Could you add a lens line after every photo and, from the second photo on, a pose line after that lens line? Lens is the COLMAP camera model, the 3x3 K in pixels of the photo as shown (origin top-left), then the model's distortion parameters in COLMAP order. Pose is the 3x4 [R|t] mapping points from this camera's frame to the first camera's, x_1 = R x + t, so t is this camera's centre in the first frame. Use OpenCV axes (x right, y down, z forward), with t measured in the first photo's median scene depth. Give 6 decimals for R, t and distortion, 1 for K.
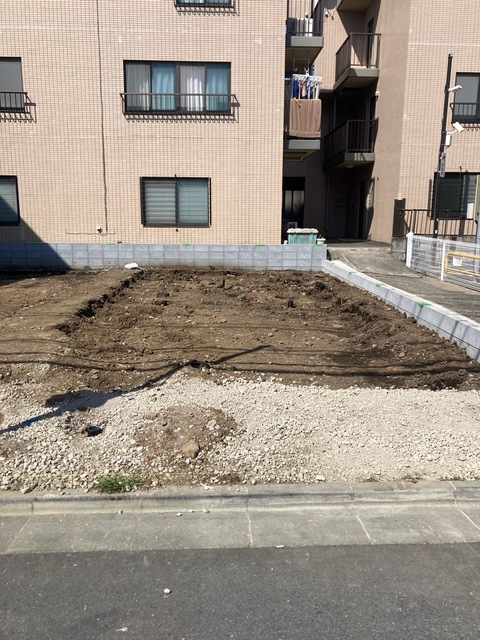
lens RADIAL K [[531.9, 0, 239.8], [0, 531.9, 317.3], [0, 0, 1]] dist [0.000632, 0.005444]
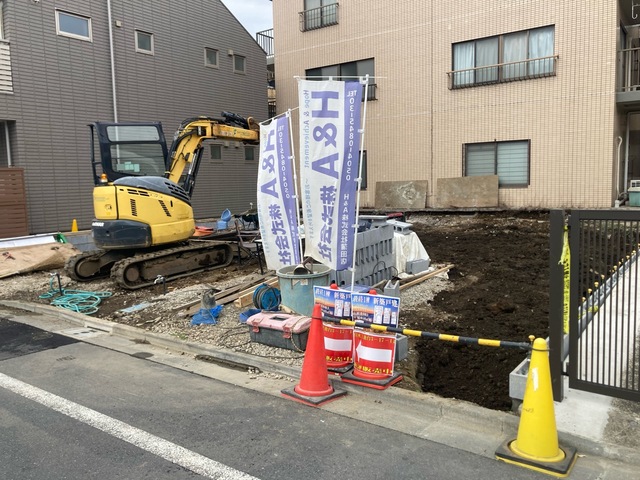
lens RADIAL K [[531.9, 0, 320.6], [0, 531.9, 242.0], [0, 0, 1]] dist [0.000632, 0.005444]
pose [[0.779467, 0.043316, -0.624944, 0.277507], [-0.089183, 0.995118, -0.042262, 0.011489], [0.620062, 0.088677, 0.779525, -0.021300]]
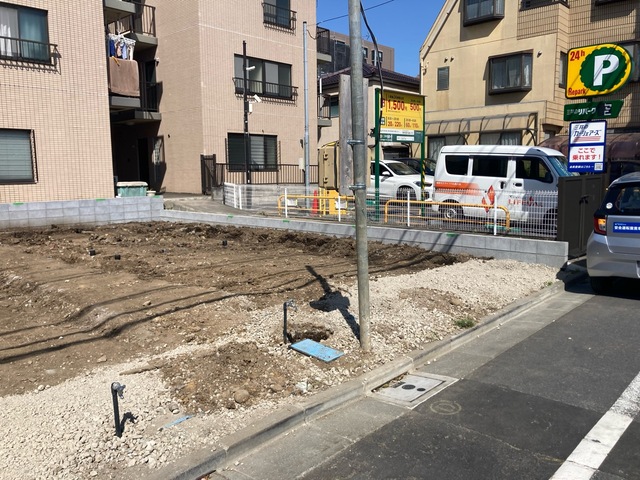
lens RADIAL K [[531.9, 0, 321.2], [0, 531.9, 238.8], [0, 0, 1]] dist [0.000632, 0.005444]
pose [[0.707808, -0.101854, 0.699024, -0.367164], [0.144807, 0.989457, -0.002454, -0.002273], [-0.691404, 0.102960, 0.715094, 0.020777]]
